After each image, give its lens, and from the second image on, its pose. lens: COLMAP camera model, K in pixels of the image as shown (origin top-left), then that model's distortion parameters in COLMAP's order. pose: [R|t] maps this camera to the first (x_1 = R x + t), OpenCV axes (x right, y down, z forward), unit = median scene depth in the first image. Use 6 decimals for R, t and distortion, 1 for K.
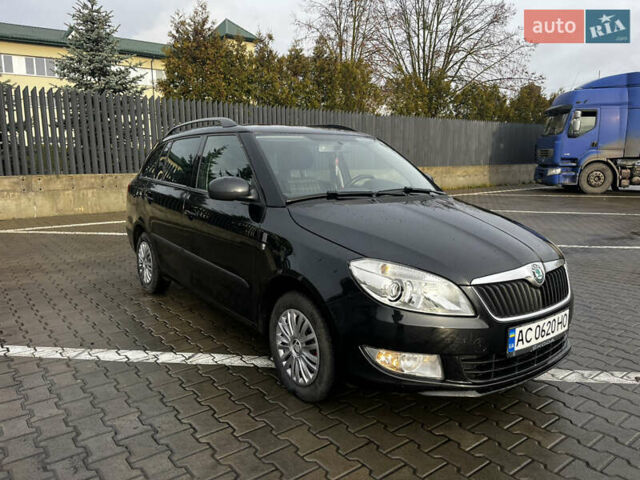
lens RADIAL K [[490.9, 0, 323.9], [0, 490.9, 249.7], [0, 0, 1]] dist [0.005593, -0.006768]
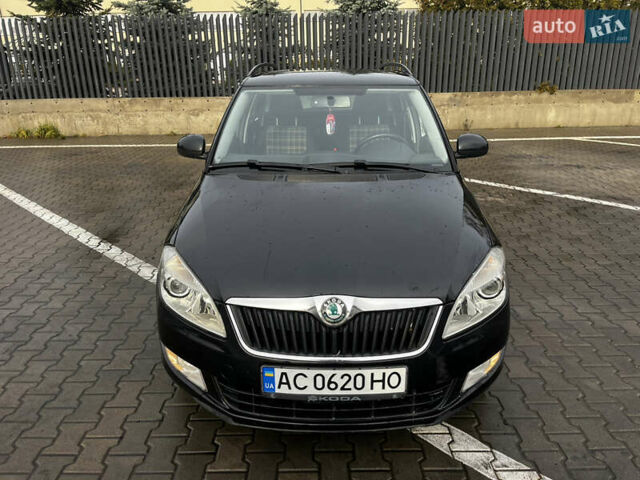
lens RADIAL K [[483.0, 0, 320.0], [0, 483.0, 240.0], [0, 0, 1]] dist [0.007633, 0.000113]
pose [[0.786959, 0.196868, -0.584755, 0.728536], [-0.097913, 0.975568, 0.196671, -0.175350], [0.609187, -0.097517, 0.787008, 0.364700]]
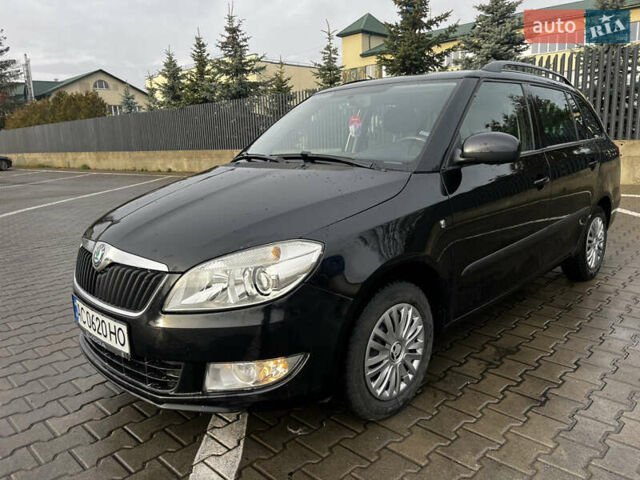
lens RADIAL K [[483.0, 0, 320.0], [0, 483.0, 240.0], [0, 0, 1]] dist [0.007633, 0.000113]
pose [[0.139030, 0.201490, -0.969573, 1.119855], [-0.149525, 0.972128, 0.180580, -0.155718], [0.978935, 0.119869, 0.165283, 1.085590]]
